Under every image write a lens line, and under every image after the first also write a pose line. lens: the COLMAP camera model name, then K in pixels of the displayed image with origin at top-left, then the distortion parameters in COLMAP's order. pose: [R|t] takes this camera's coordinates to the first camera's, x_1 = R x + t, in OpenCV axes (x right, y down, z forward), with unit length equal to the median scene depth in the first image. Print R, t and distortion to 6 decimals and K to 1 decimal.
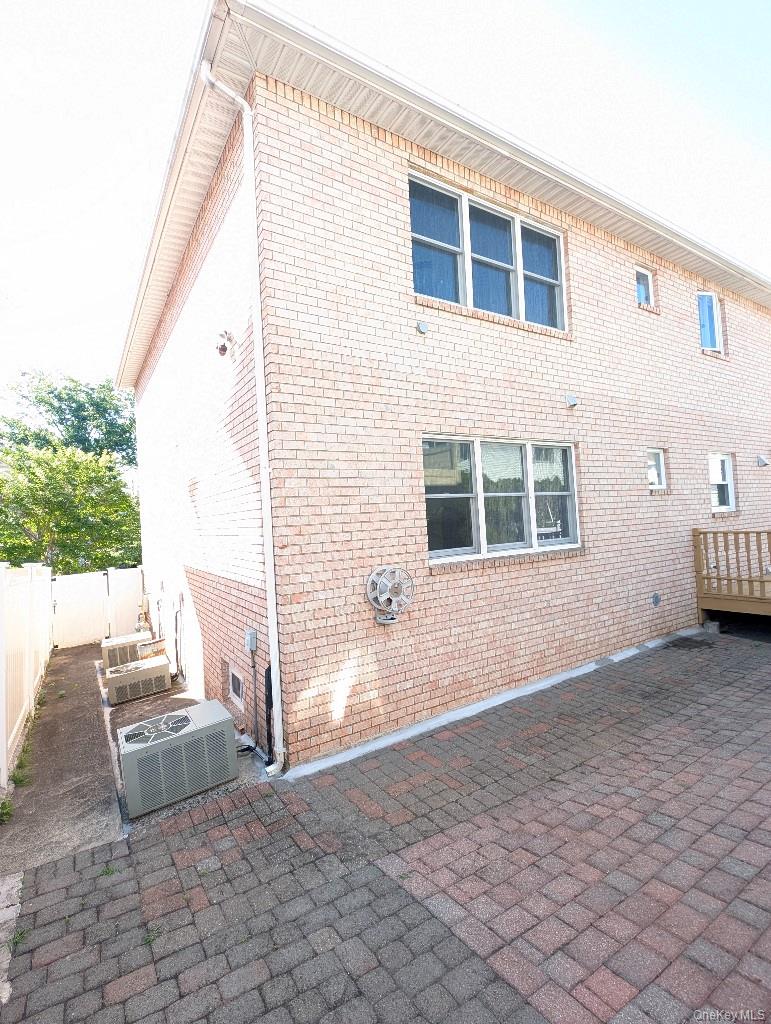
lens RADIAL K [[415.5, 0, 391.1], [0, 415.5, 508.4], [0, 0, 1]] dist [0.023769, -0.008659]
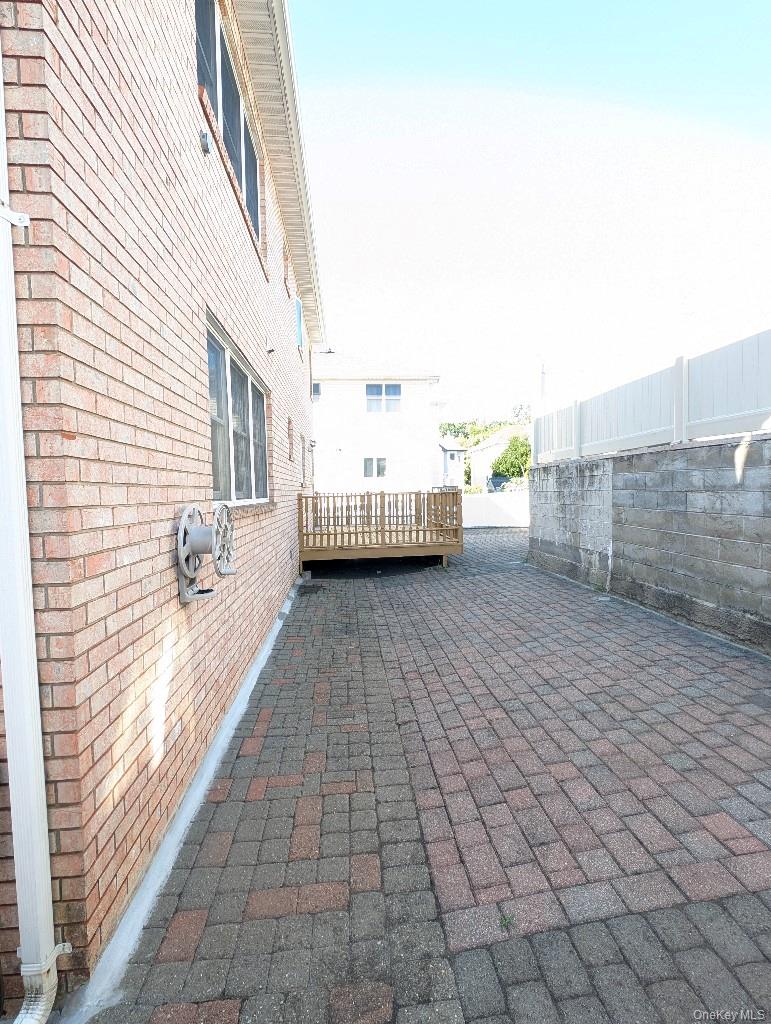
lens RADIAL K [[415.5, 0, 391.1], [0, 415.5, 508.4], [0, 0, 1]] dist [0.023769, -0.008659]
pose [[0.544830, -0.004032, 0.838537, -0.332683], [-0.044070, 0.998469, 0.033435, 0.109209], [-0.837387, -0.055170, 0.543819, 0.438210]]
